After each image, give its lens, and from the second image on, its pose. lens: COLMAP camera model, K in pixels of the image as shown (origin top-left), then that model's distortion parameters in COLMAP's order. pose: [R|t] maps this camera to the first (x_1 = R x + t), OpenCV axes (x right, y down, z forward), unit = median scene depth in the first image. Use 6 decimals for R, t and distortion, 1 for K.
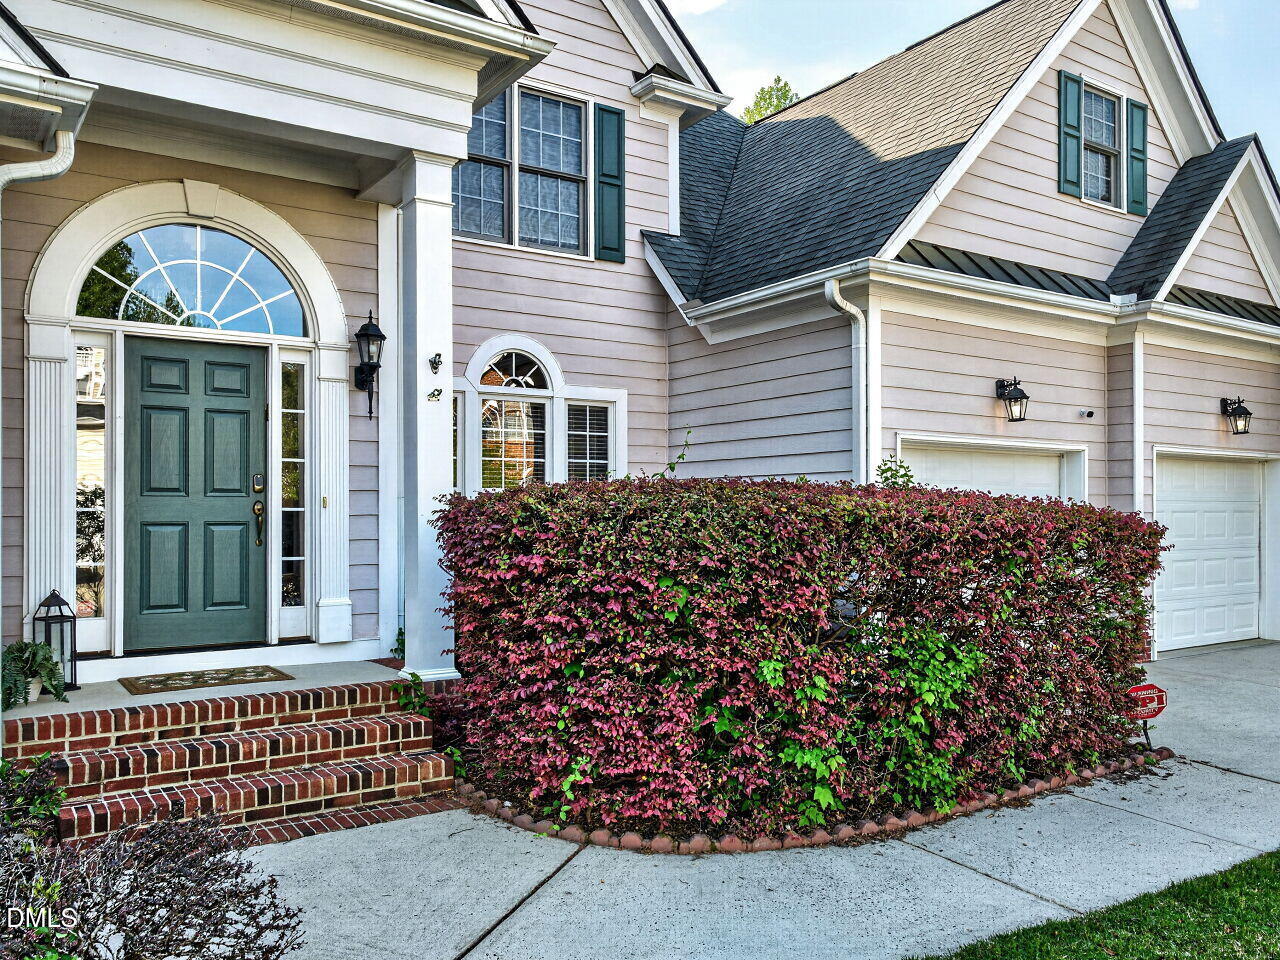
lens RADIAL K [[994.3, 0, 640.7], [0, 994.3, 483.6], [0, 0, 1]] dist [0.013652, 0.004441]
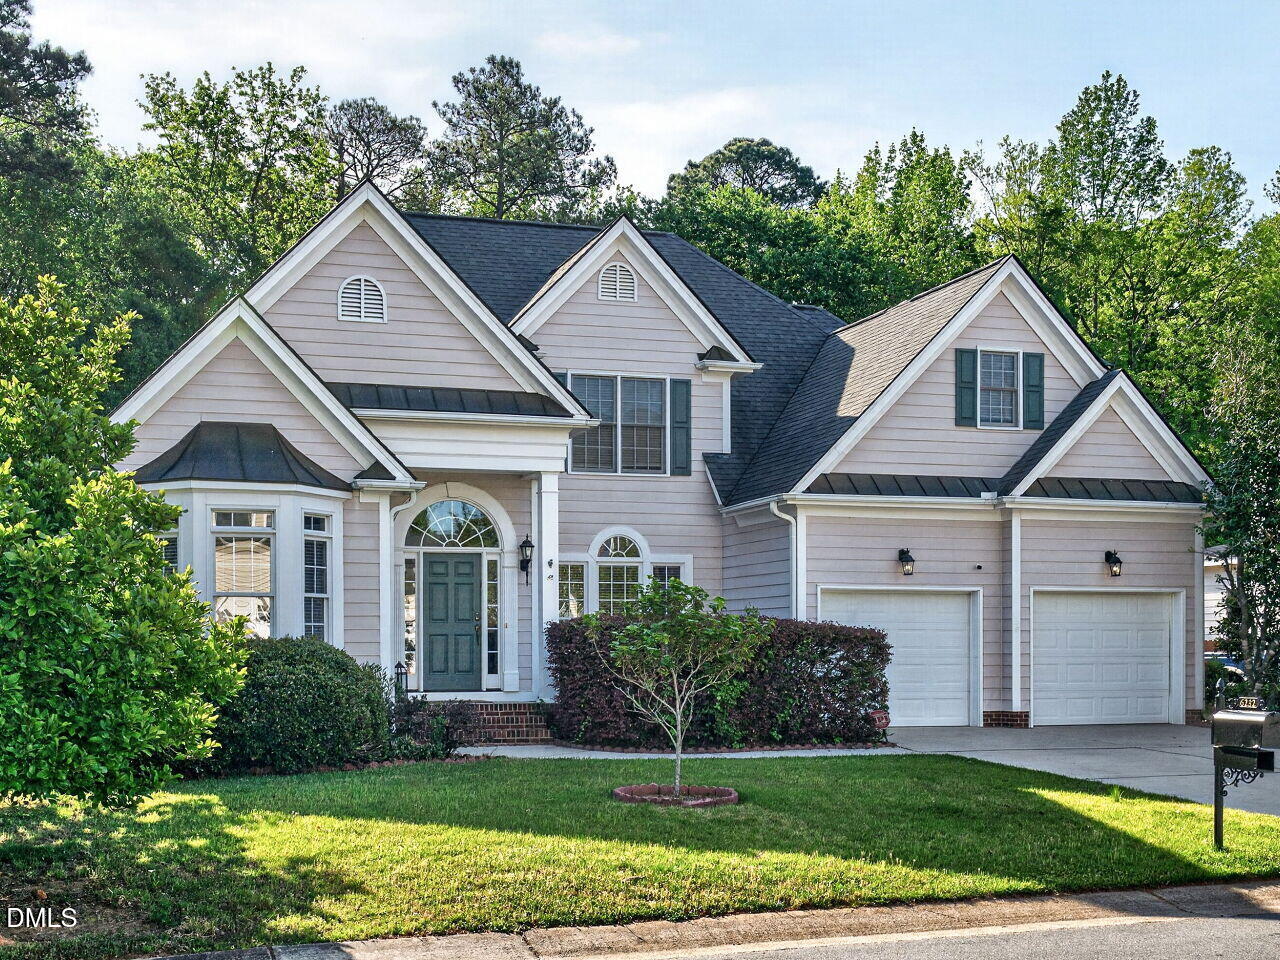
lens RADIAL K [[1680.1, 0, 640.0], [0, 1680.1, 480.0], [0, 0, 1]] dist [-0.002058, -0.010417]
pose [[0.965409, -0.027078, -0.259329, 0.649385], [0.008235, 0.997263, -0.073476, -0.017992], [0.260609, 0.068799, 0.962990, -1.739392]]
